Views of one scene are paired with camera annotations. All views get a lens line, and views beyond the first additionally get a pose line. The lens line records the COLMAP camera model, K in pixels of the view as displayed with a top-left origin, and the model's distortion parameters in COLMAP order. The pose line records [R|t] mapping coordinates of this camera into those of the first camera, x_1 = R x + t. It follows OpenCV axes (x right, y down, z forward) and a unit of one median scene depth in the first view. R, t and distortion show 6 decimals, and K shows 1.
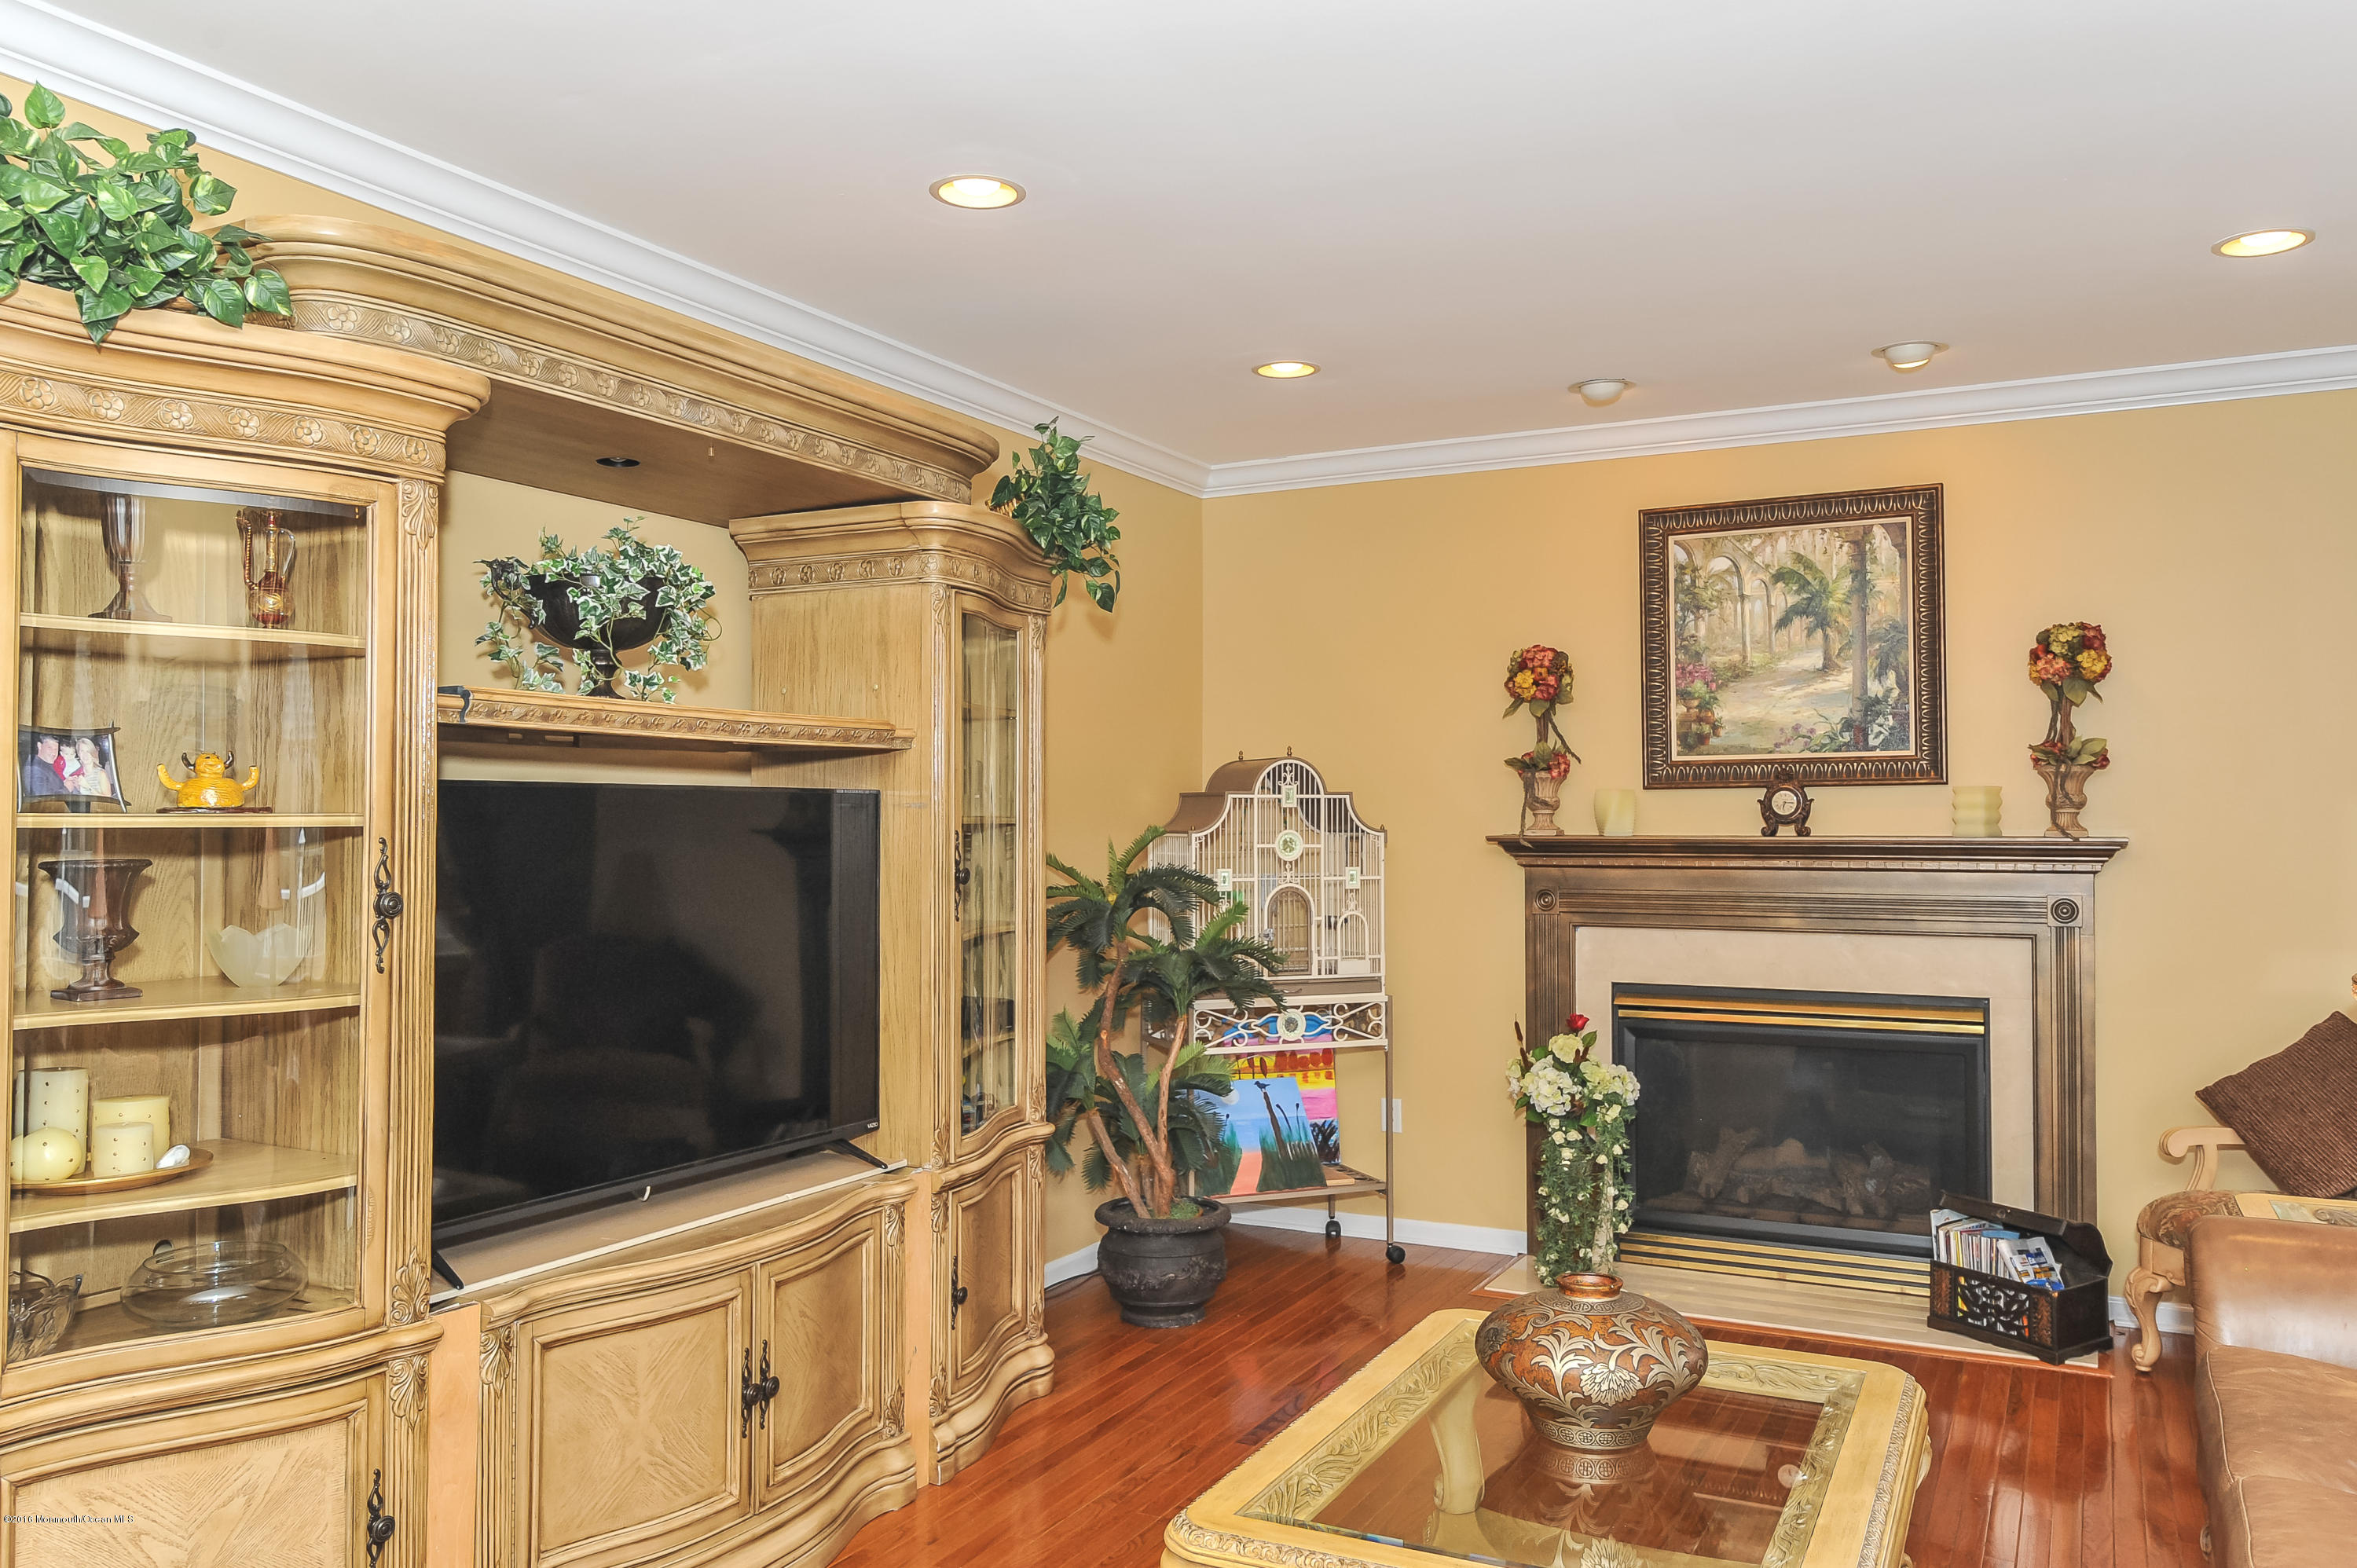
lens RADIAL K [[1772.8, 0, 1178.5], [0, 1772.8, 782.8], [0, 0, 1]] dist [0.008330, -0.009900]
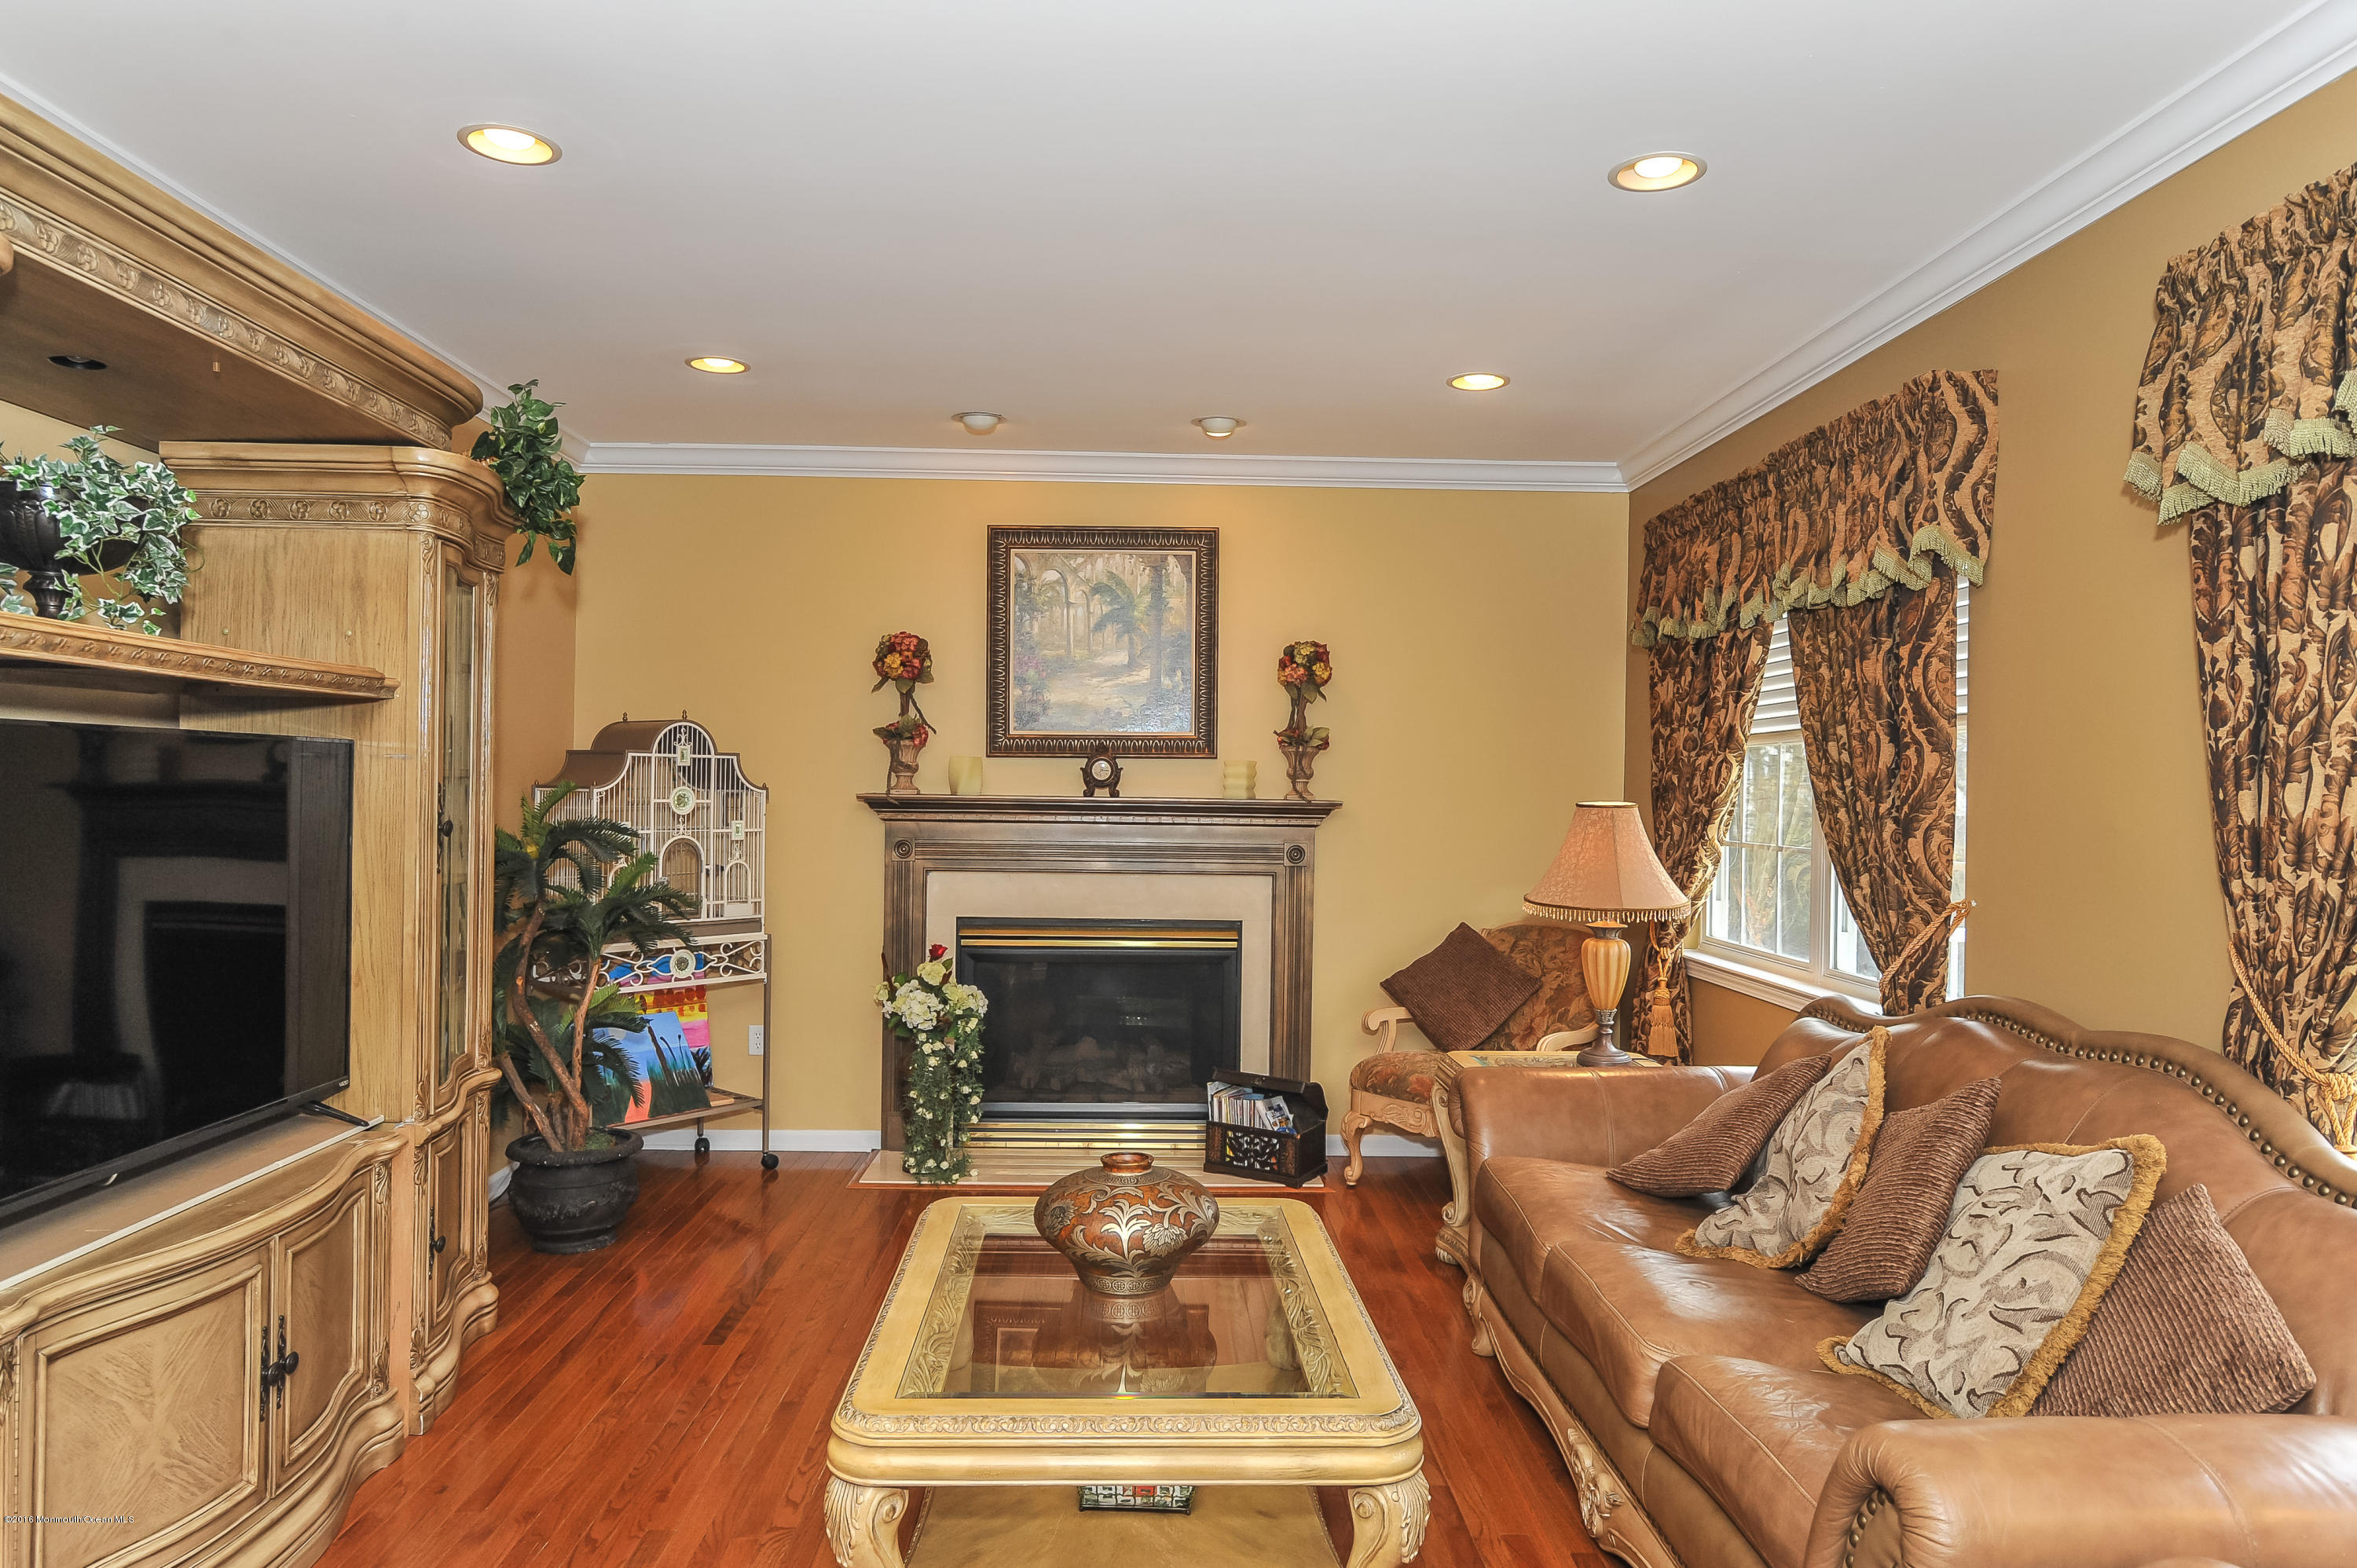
lens RADIAL K [[1495.6, 0, 1187.2], [0, 1495.6, 791.6], [0, 0, 1]] dist [-0.001425, -0.000911]
pose [[0.874469, 0.012298, 0.484926, -0.129729], [-0.025512, 0.999461, 0.020660, 0.003062], [-0.484411, -0.030438, 0.874311, 0.047943]]
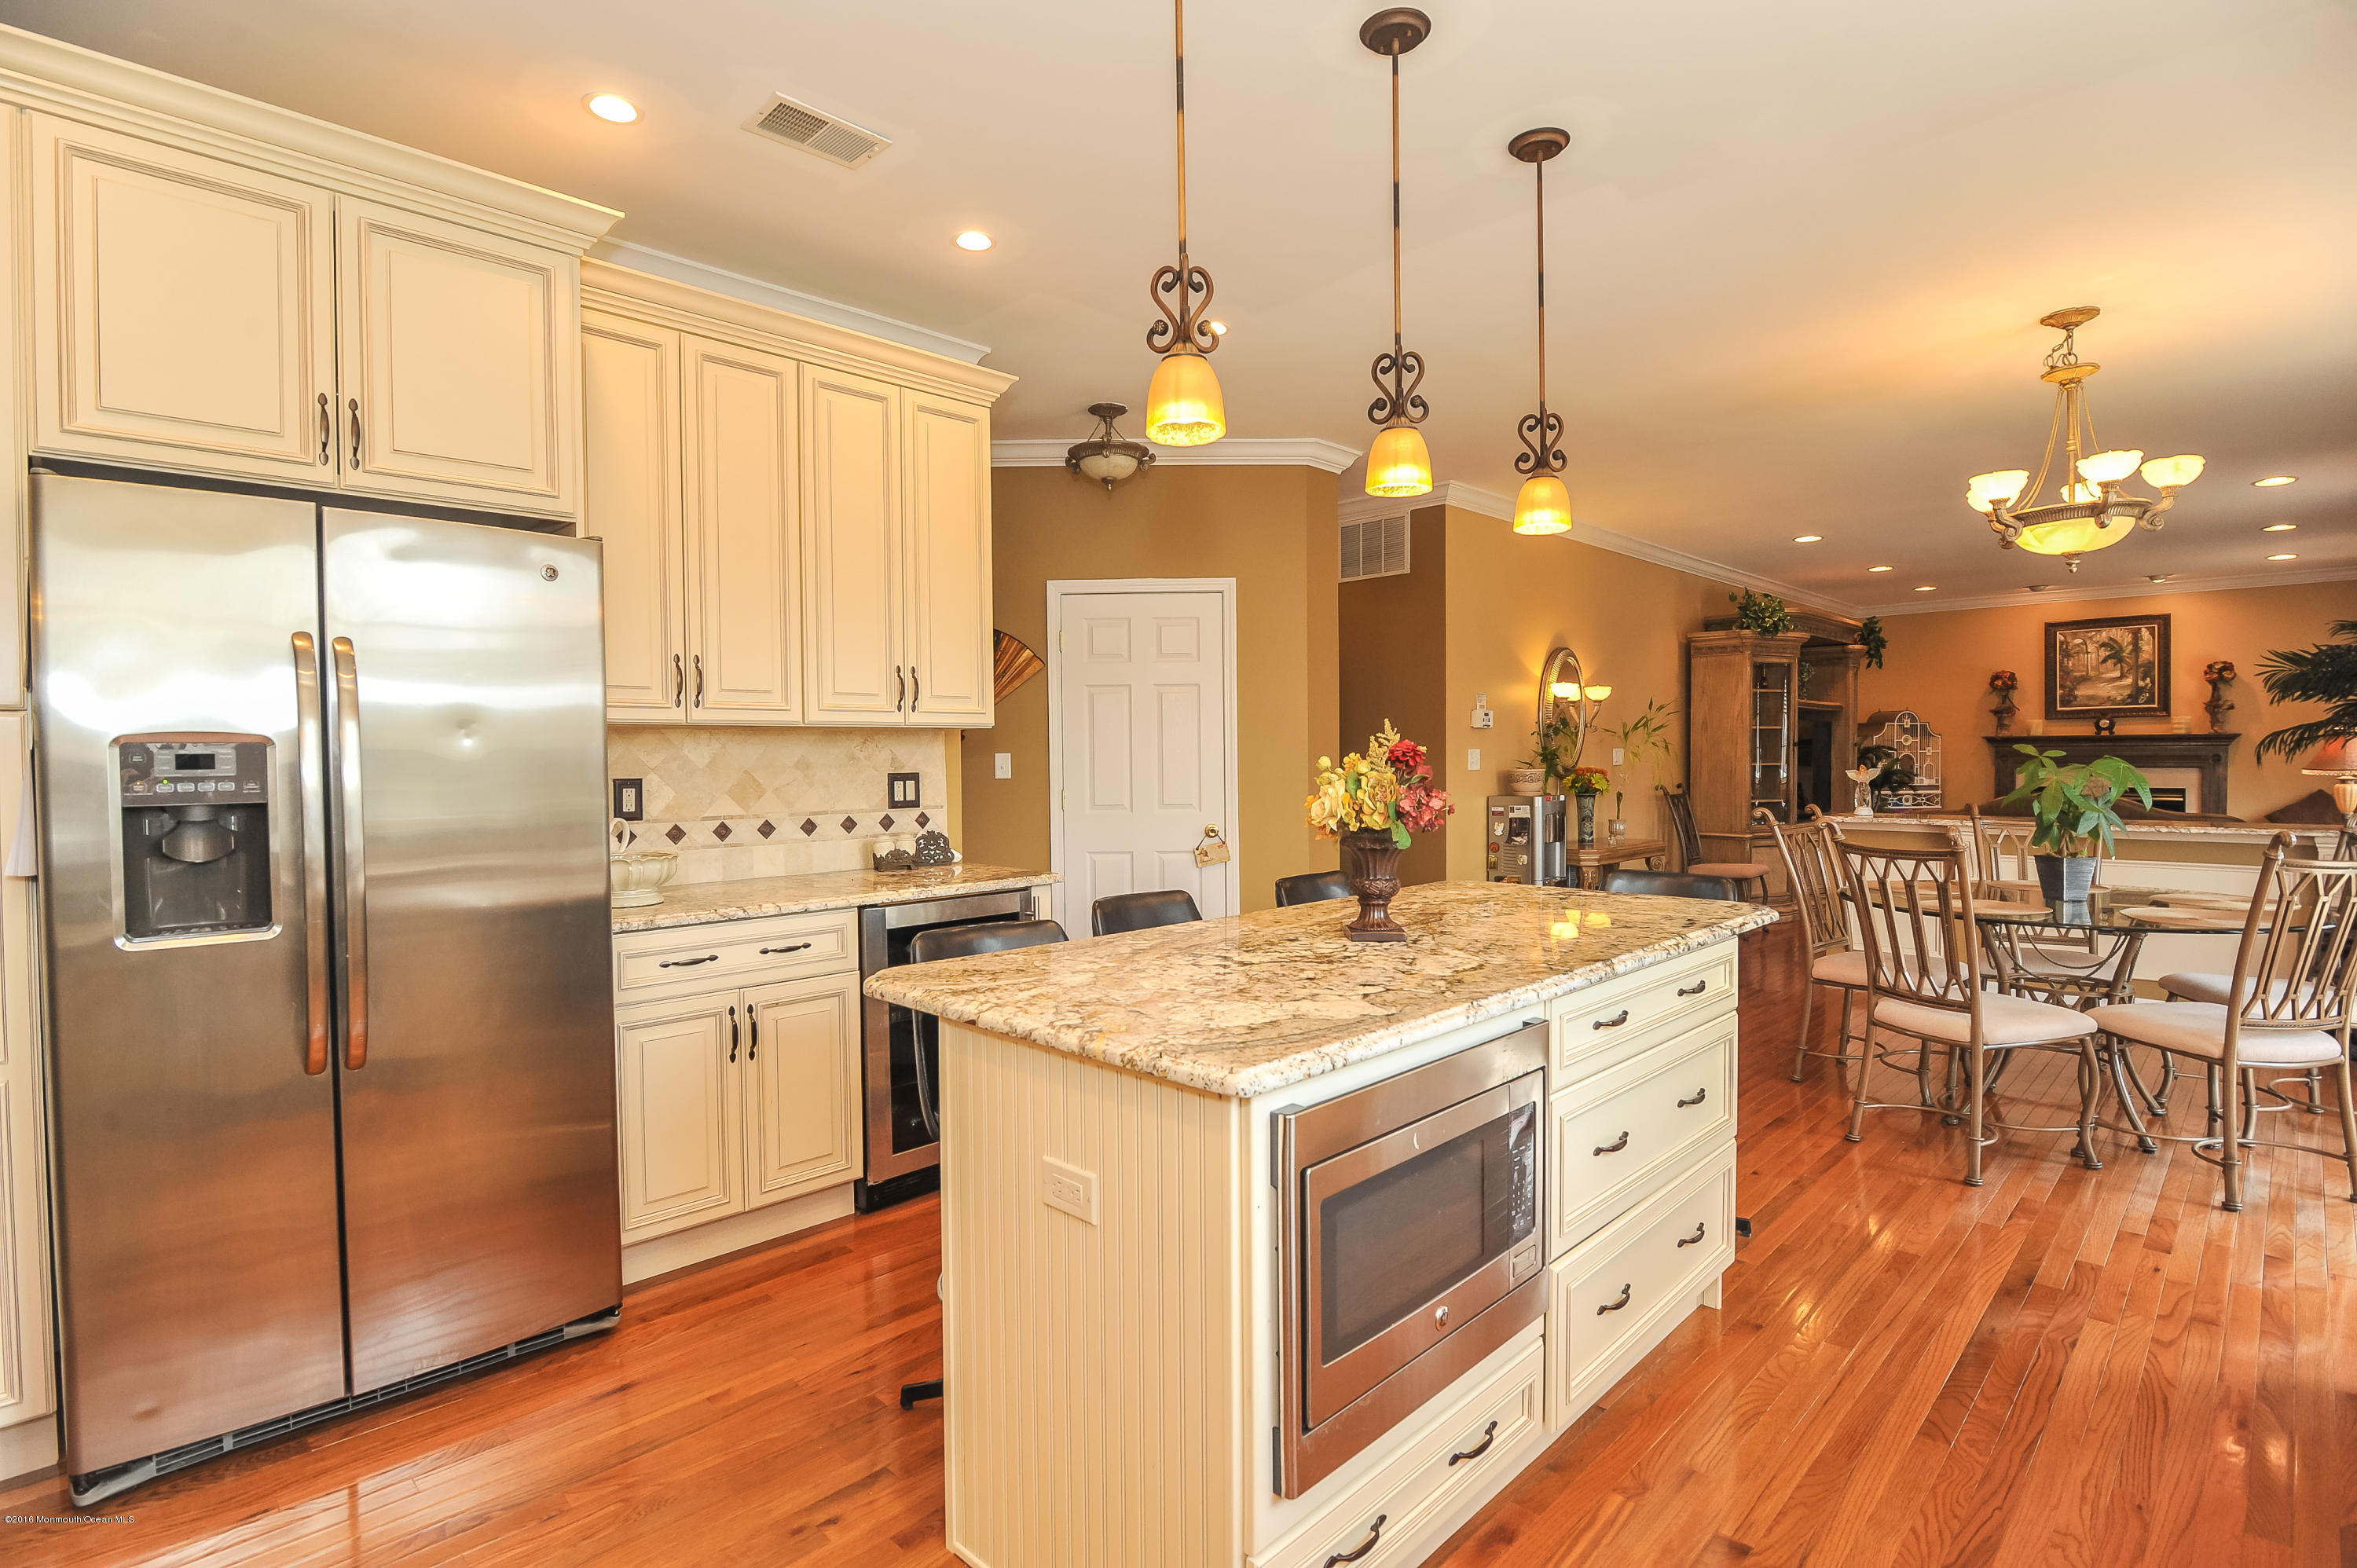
lens RADIAL K [[1153.7, 0, 1173.1], [0, 1153.7, 783.0], [0, 0, 1]] dist [-0.010846, -0.002041]
pose [[0.952474, 0.000612, -0.304619, -0.602699], [0.014092, 0.998839, 0.046069, 0.000696], [0.304294, -0.048172, 0.951359, -1.400619]]
